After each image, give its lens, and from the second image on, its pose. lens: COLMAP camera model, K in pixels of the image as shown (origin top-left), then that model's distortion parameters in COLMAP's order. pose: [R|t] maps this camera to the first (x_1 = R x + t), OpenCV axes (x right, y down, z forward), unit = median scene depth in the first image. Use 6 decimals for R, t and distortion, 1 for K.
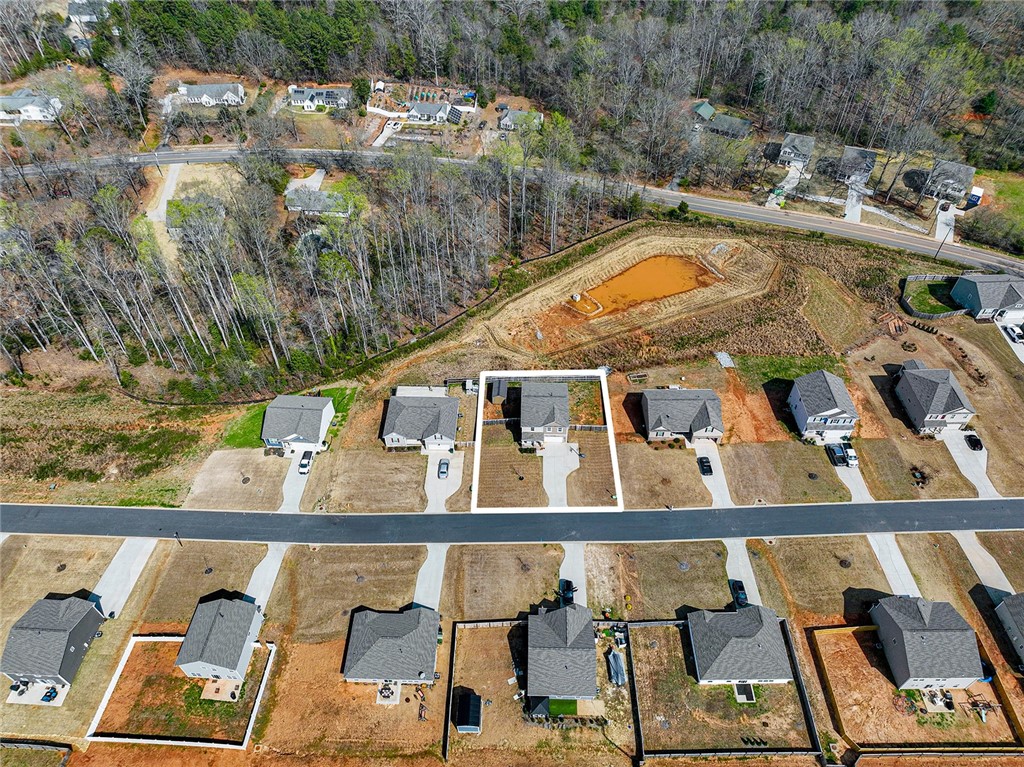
lens RADIAL K [[718.9, 0, 512.9], [0, 718.9, 382.7], [0, 0, 1]] dist [0.003540, 0.002945]
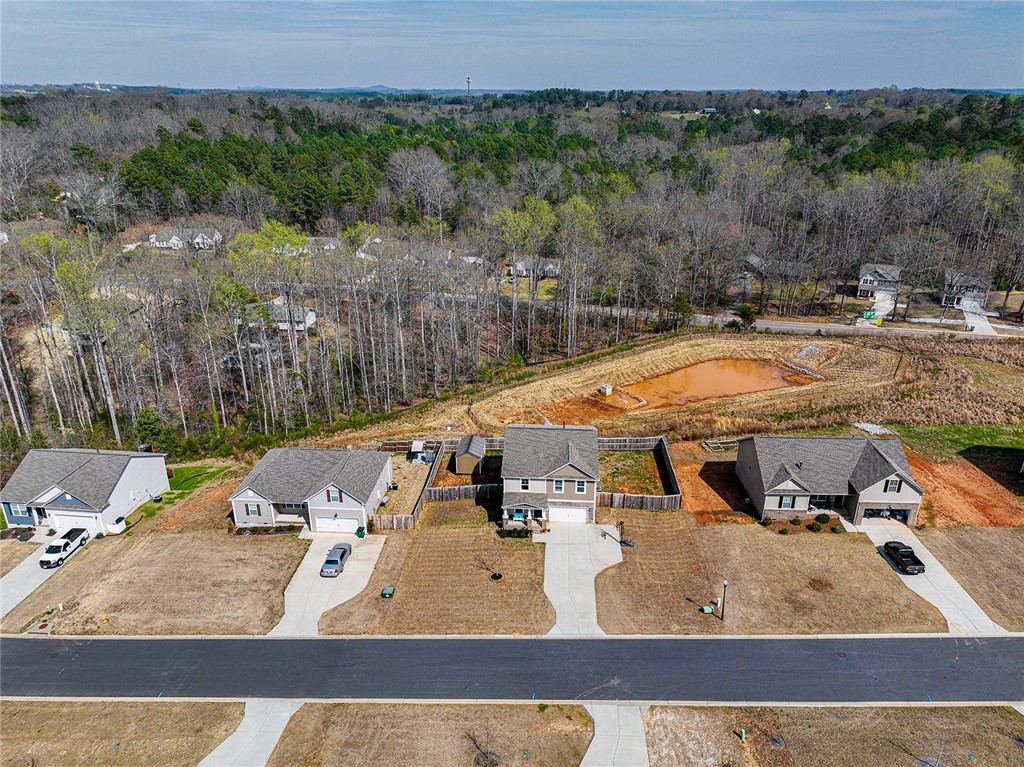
lens RADIAL K [[718.9, 0, 514.9], [0, 718.9, 384.6], [0, 0, 1]] dist [0.003540, 0.002945]
pose [[0.999179, 0.021089, -0.034601, 0.035331], [-0.033667, 0.907254, -0.419234, 0.206012], [0.022550, 0.420054, 0.907219, 0.511768]]
